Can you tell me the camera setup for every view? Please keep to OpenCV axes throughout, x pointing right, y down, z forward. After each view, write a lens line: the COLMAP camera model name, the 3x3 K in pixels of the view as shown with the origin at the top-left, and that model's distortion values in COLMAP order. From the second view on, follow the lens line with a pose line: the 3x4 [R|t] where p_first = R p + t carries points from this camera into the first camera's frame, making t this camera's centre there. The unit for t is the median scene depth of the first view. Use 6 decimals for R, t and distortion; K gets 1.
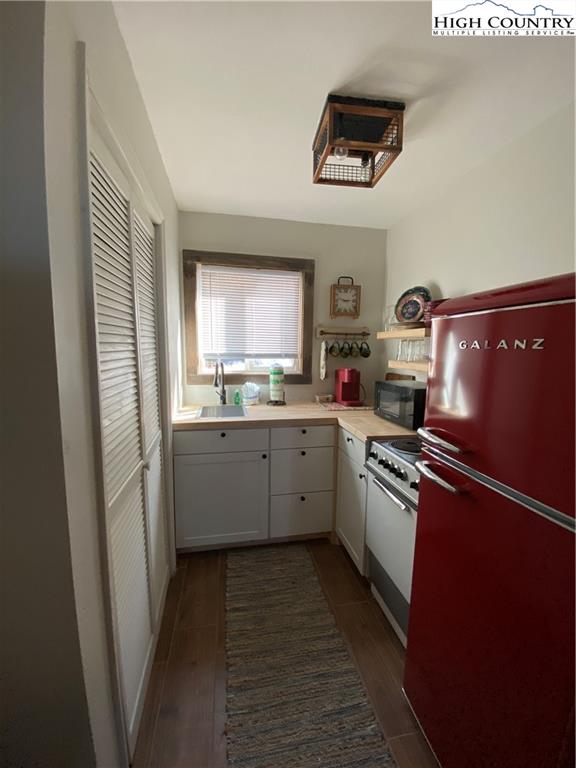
lens RADIAL K [[303.0, 0, 297.7], [0, 303.0, 382.3], [0, 0, 1]] dist [0.013025, -0.018820]
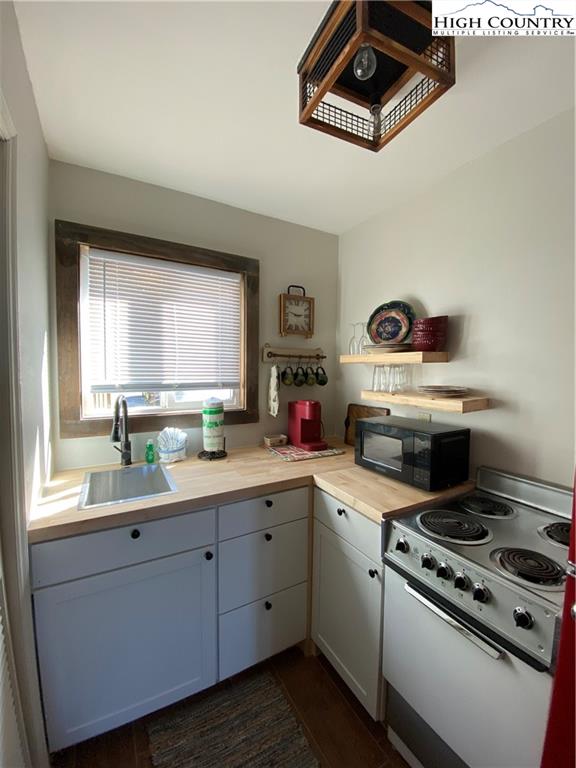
lens RADIAL K [[303.0, 0, 297.7], [0, 303.0, 382.3], [0, 0, 1]] dist [0.013025, -0.018820]
pose [[0.951615, -0.016019, 0.306876, -0.097772], [0.035638, 0.997655, -0.058437, -0.049840], [-0.305220, 0.066546, 0.949954, 0.275138]]
